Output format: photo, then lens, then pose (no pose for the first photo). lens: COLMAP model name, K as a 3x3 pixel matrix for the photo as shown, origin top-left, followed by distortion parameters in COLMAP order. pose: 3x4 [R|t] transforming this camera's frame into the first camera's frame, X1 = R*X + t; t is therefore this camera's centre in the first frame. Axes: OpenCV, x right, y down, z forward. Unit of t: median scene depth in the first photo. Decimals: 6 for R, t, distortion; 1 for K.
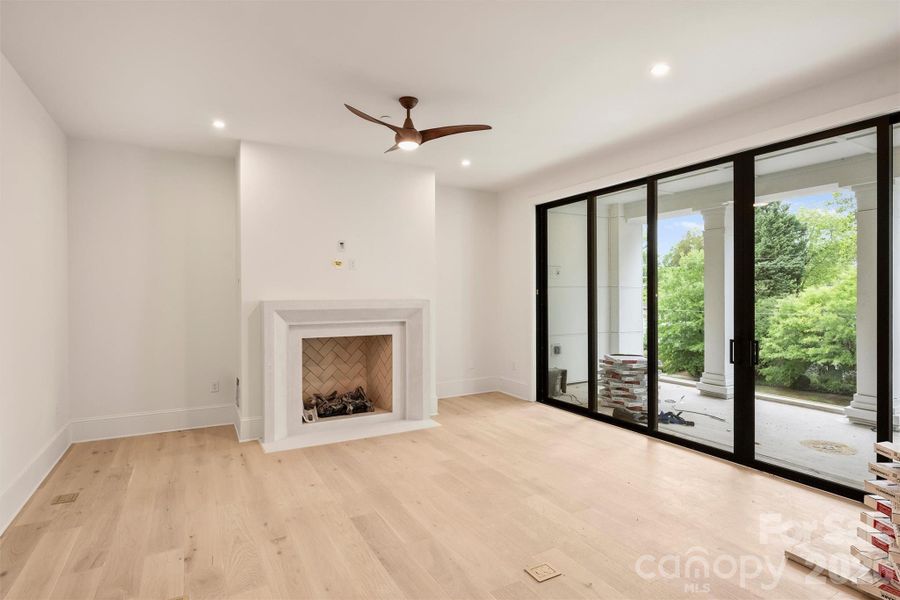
lens RADIAL K [[500.3, 0, 457.8], [0, 500.3, 277.4], [0, 0, 1]] dist [0.000999, 0.000432]
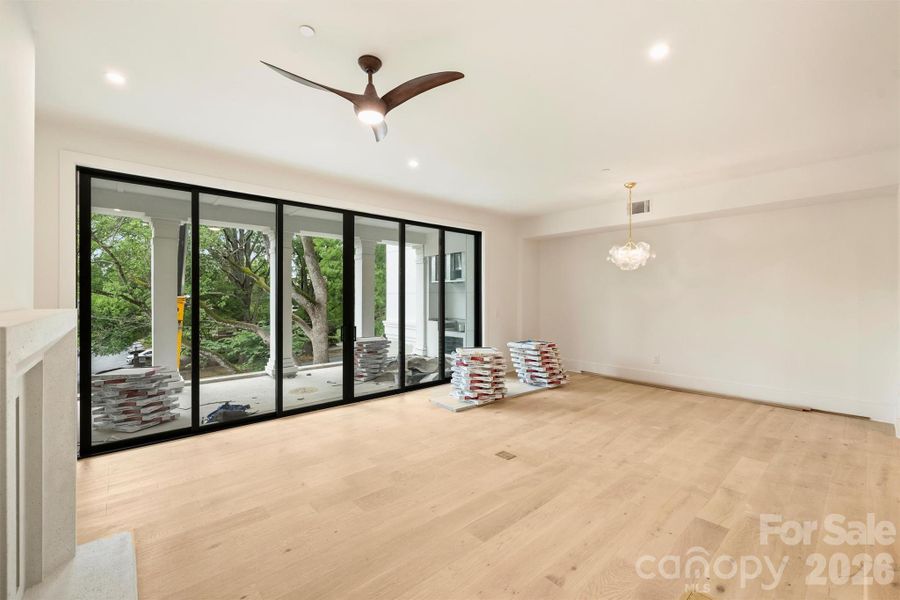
lens RADIAL K [[374.8, 0, 454.1], [0, 374.8, 299.9], [0, 0, 1]] dist [-0.000419, 0.000144]
pose [[-0.245020, -0.007235, 0.969491, -0.540543], [-0.029406, 0.999568, 0.000028, 0.022818], [-0.969072, -0.028502, -0.245127, 0.769042]]
